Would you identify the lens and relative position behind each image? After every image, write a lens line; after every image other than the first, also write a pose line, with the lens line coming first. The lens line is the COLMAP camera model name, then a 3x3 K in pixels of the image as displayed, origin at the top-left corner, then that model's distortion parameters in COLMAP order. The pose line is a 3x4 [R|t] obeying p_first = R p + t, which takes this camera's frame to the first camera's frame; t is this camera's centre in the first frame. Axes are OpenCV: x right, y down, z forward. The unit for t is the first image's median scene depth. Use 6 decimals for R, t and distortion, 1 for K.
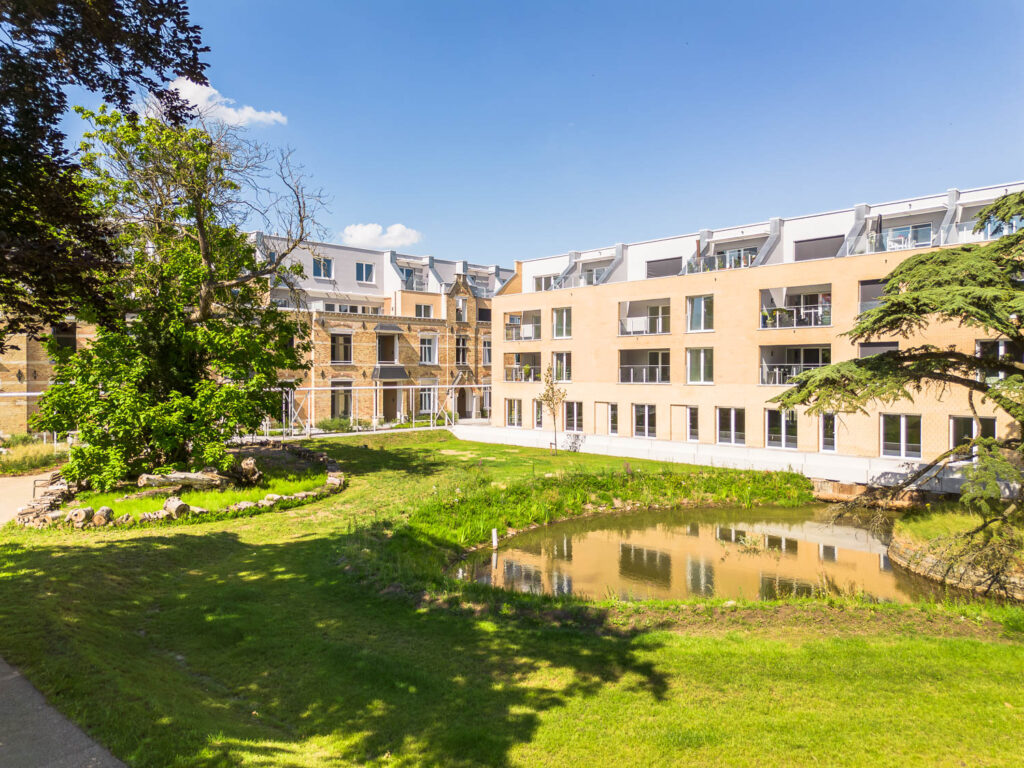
lens RADIAL K [[733.9, 0, 512.0], [0, 733.9, 384.0], [0, 0, 1]] dist [0.070298, -0.102147]
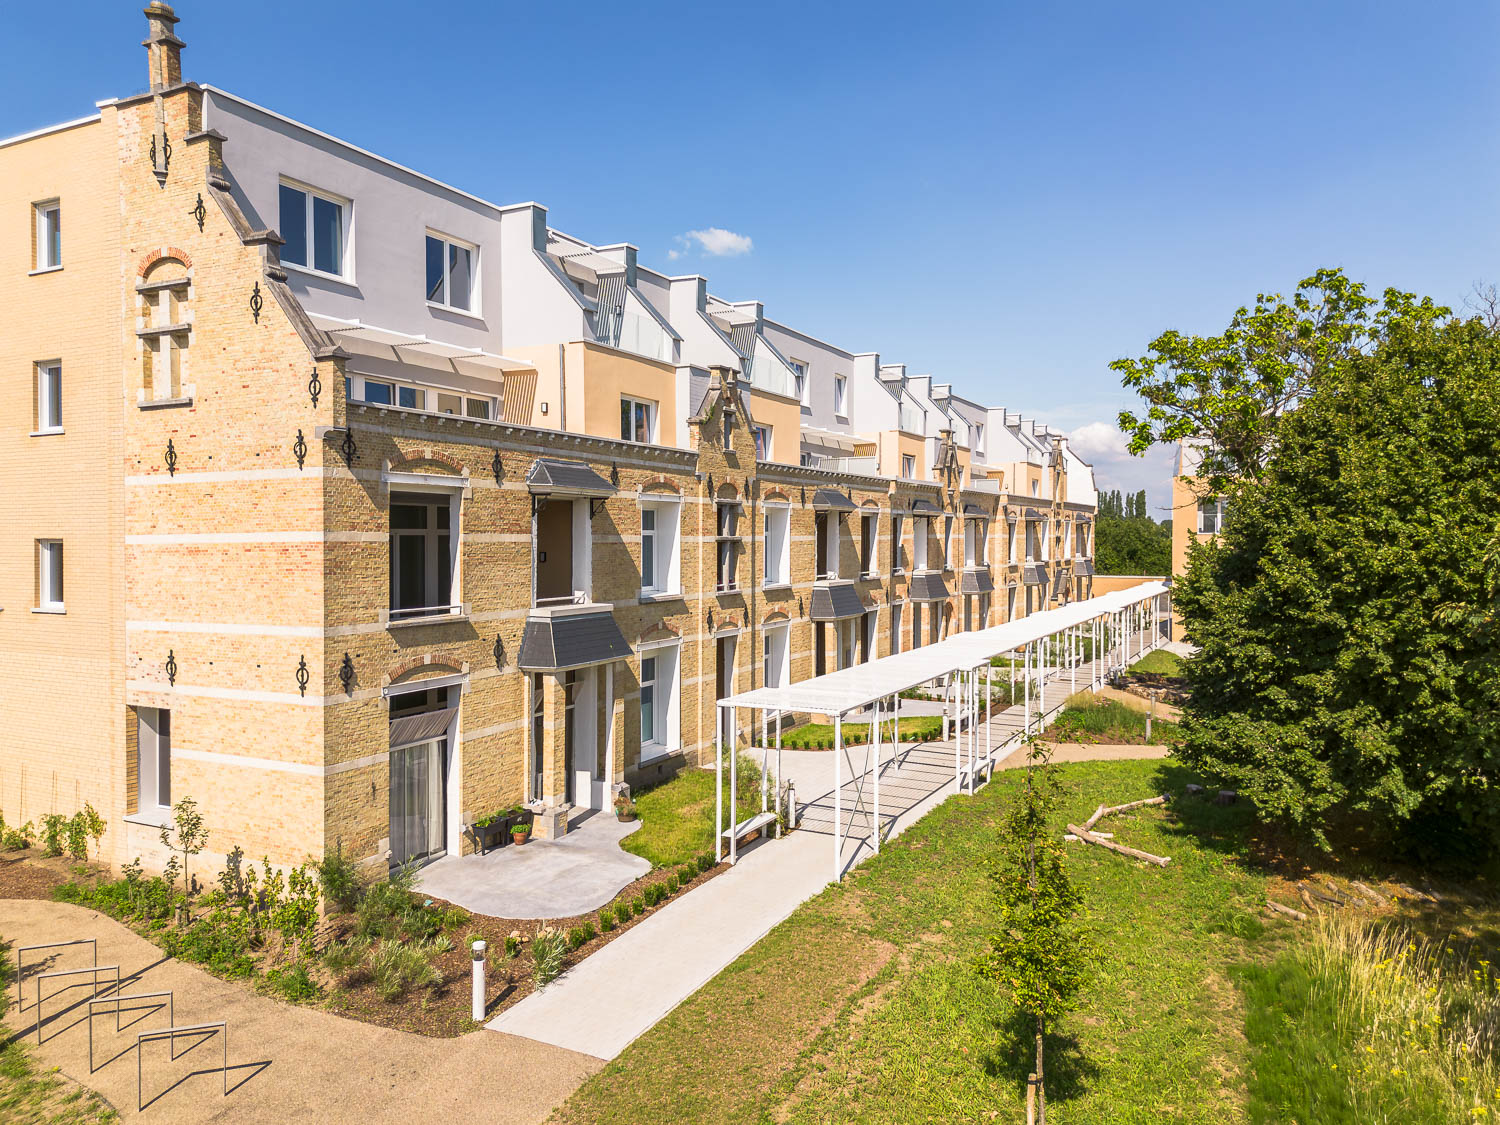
lens RADIAL K [[1075.0, 0, 750.0], [0, 1075.0, 562.5], [0, 0, 1]] dist [0.070298, -0.102147]
pose [[0.939581, -0.005946, 0.342276, -0.349447], [0.003514, 0.999964, 0.007724, -0.067016], [-0.342310, -0.006054, 0.939568, 0.860756]]
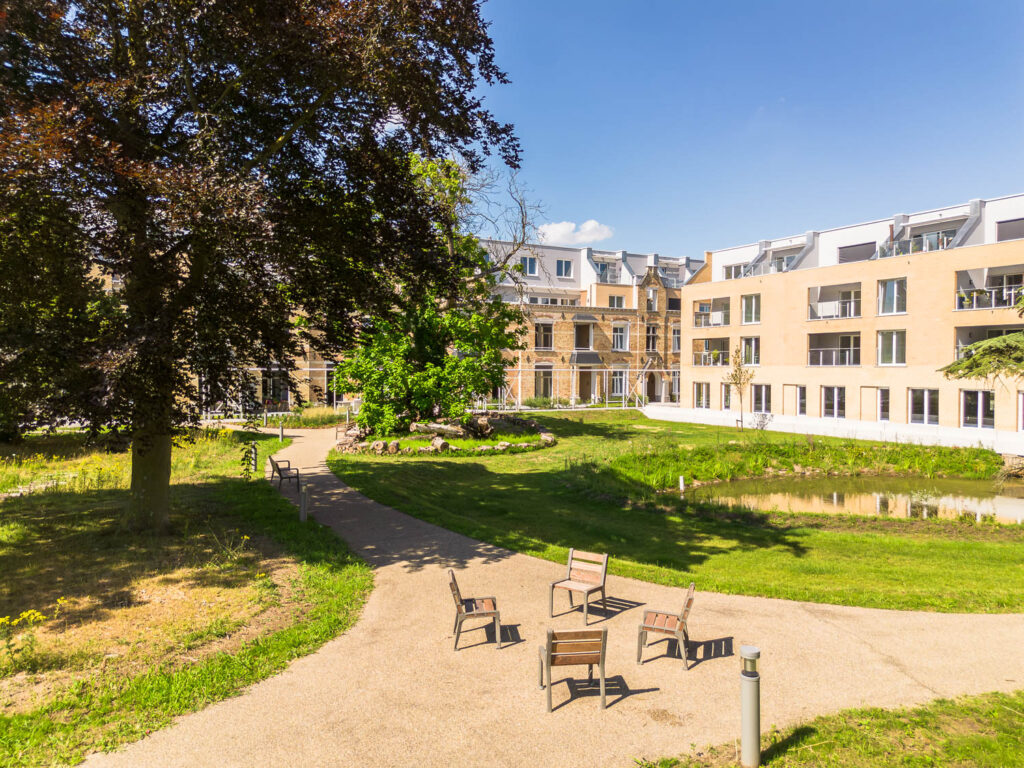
lens RADIAL K [[737.2, 0, 512.0], [0, 737.2, 384.0], [0, 0, 1]] dist [0.112373, -0.127018]
pose [[0.968421, 0.010504, -0.249098, 0.005205], [-0.008974, 0.999933, 0.007277, 0.023464], [0.249158, -0.004812, 0.968451, -0.146513]]
